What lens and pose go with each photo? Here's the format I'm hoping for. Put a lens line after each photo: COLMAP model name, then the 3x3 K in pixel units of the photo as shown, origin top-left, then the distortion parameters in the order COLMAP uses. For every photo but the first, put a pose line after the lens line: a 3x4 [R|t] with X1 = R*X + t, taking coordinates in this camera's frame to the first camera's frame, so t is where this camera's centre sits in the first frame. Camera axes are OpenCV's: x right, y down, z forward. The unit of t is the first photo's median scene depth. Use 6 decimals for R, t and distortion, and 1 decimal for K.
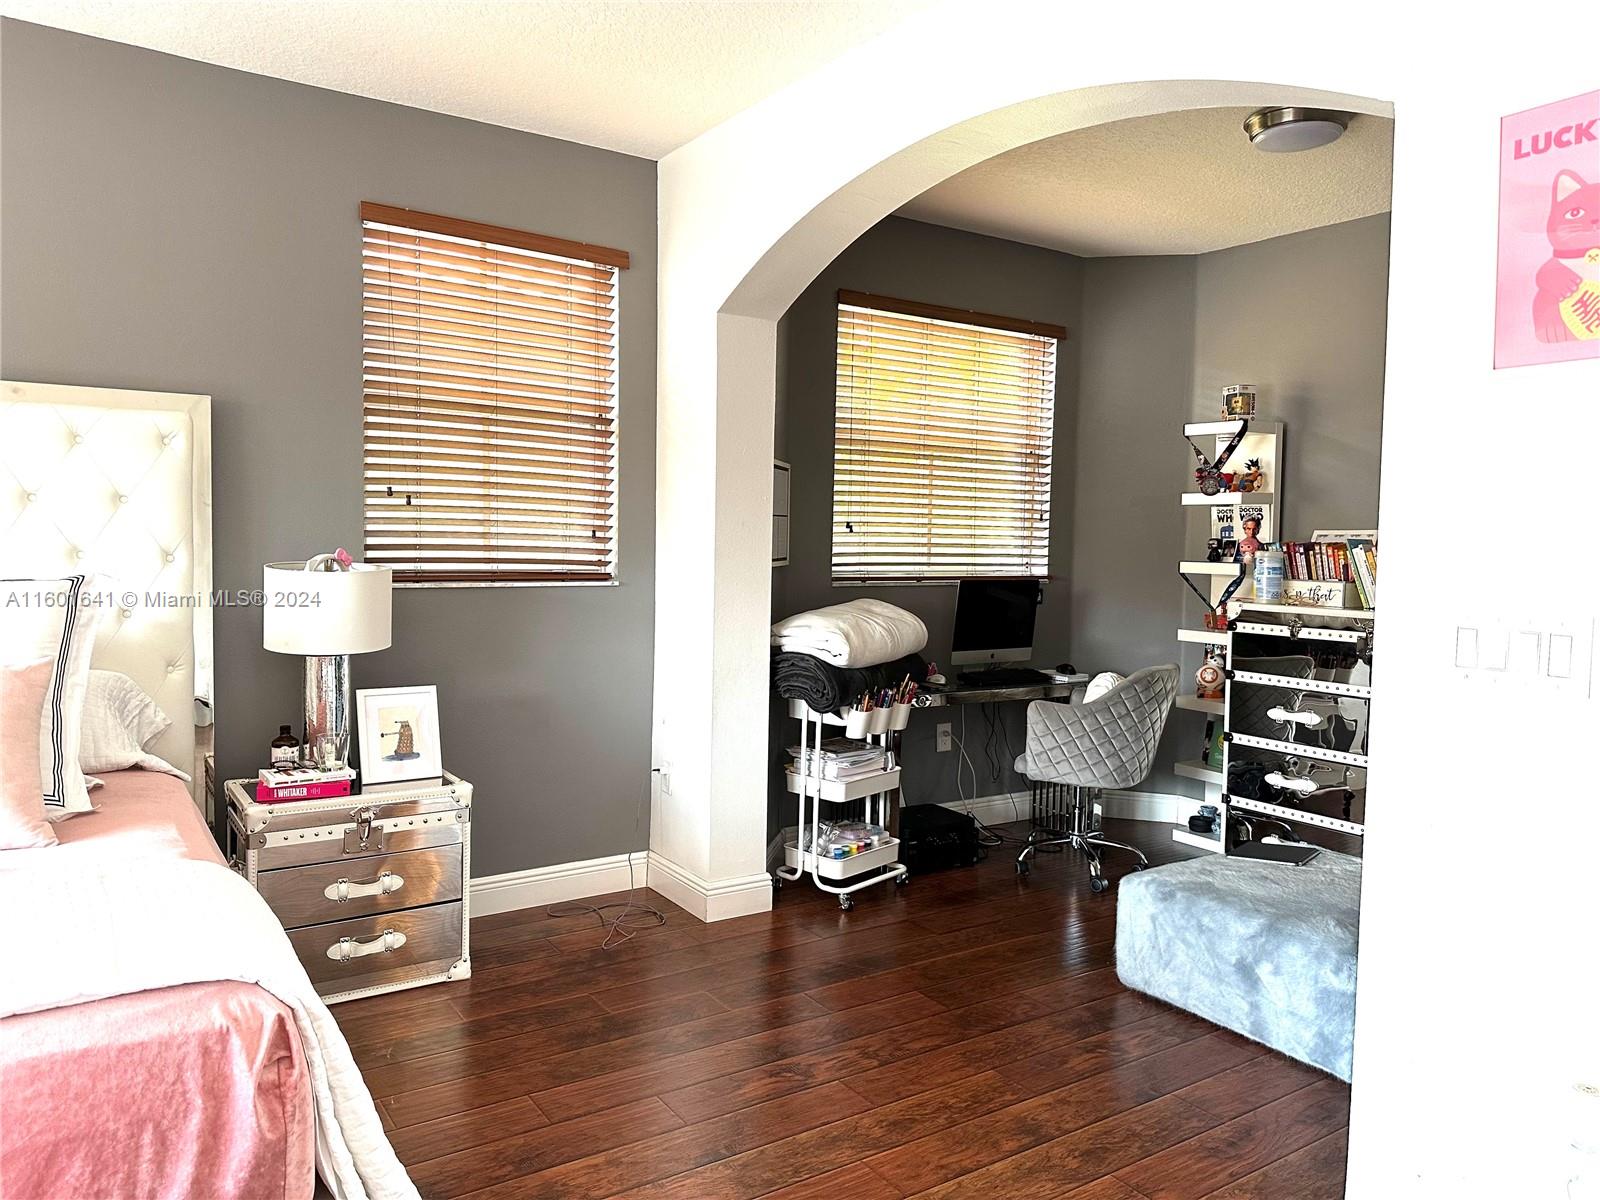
lens RADIAL K [[1113.0, 0, 805.3], [0, 1113.0, 597.8], [0, 0, 1]] dist [0.155705, -0.203494]
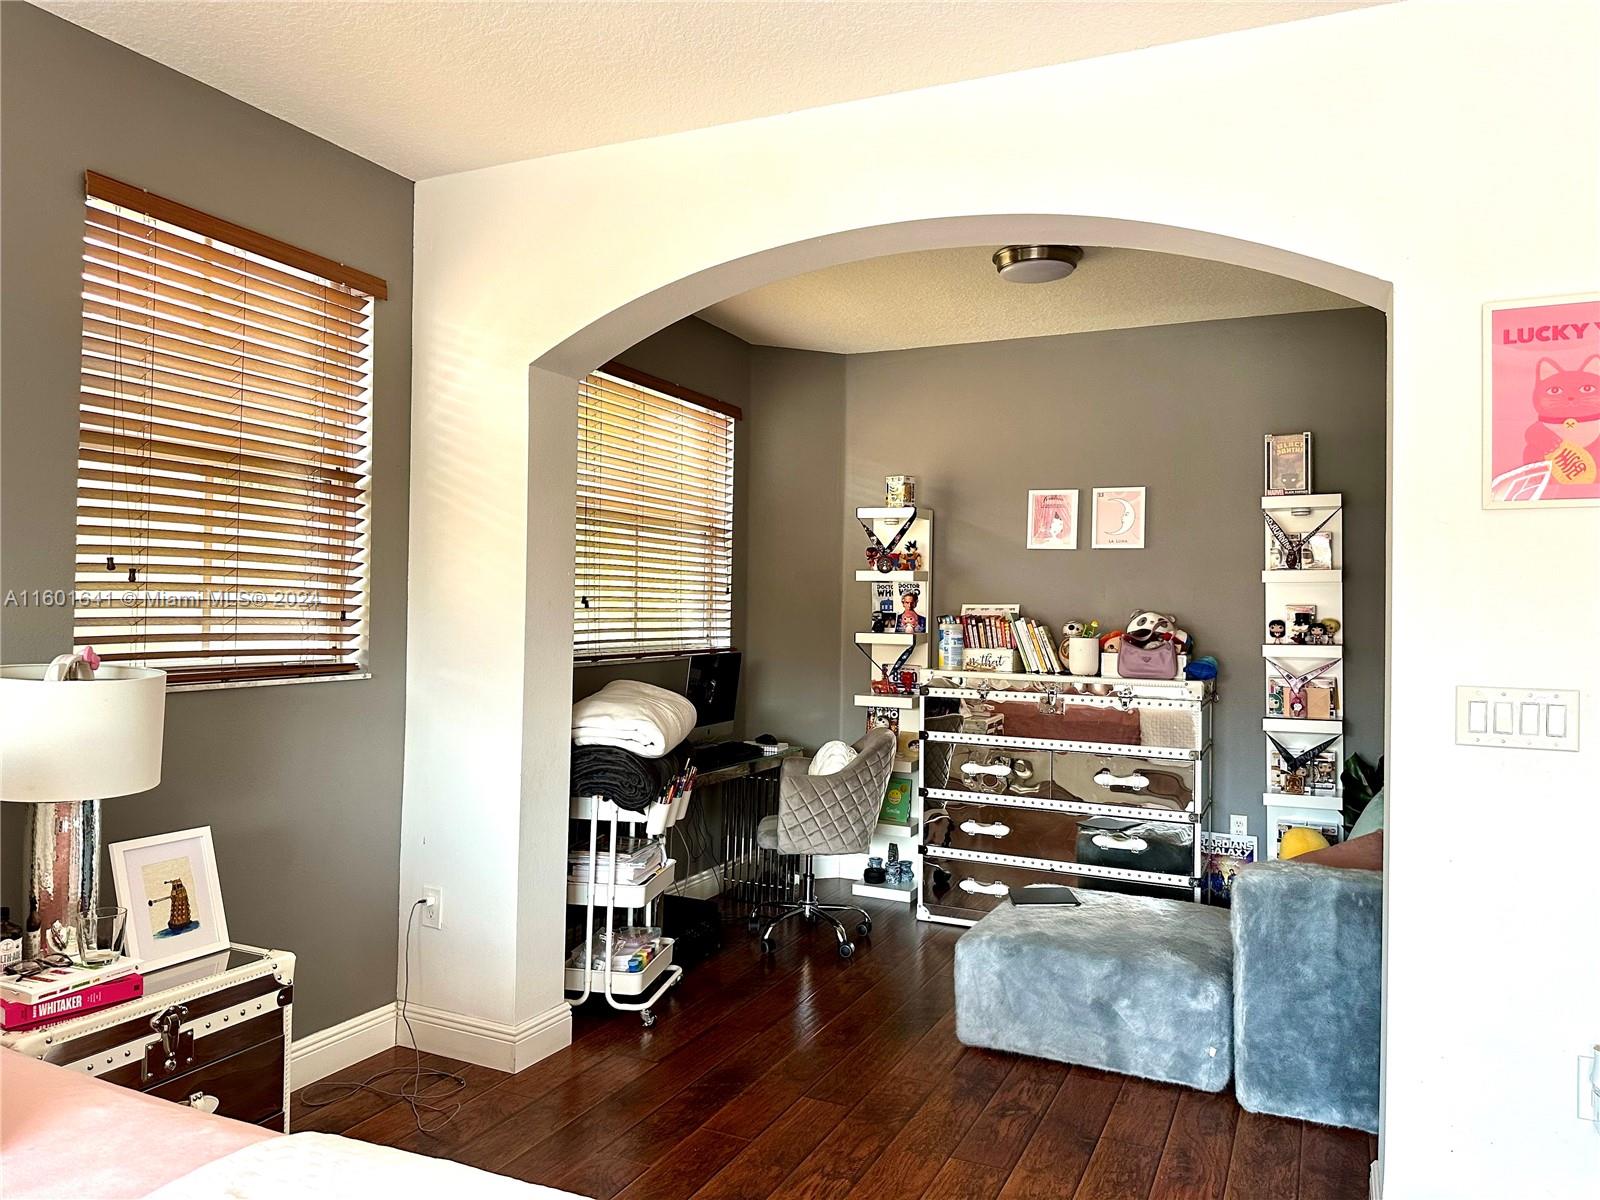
lens RADIAL K [[1107.6, 0, 804.6], [0, 1107.6, 595.7], [0, 0, 1]] dist [0.159921, -0.291041]
pose [[0.861161, -0.000723, 0.508332, -0.311039], [0.028342, 0.998512, -0.046594, -0.023681], [-0.507542, 0.054532, 0.859900, 0.131285]]
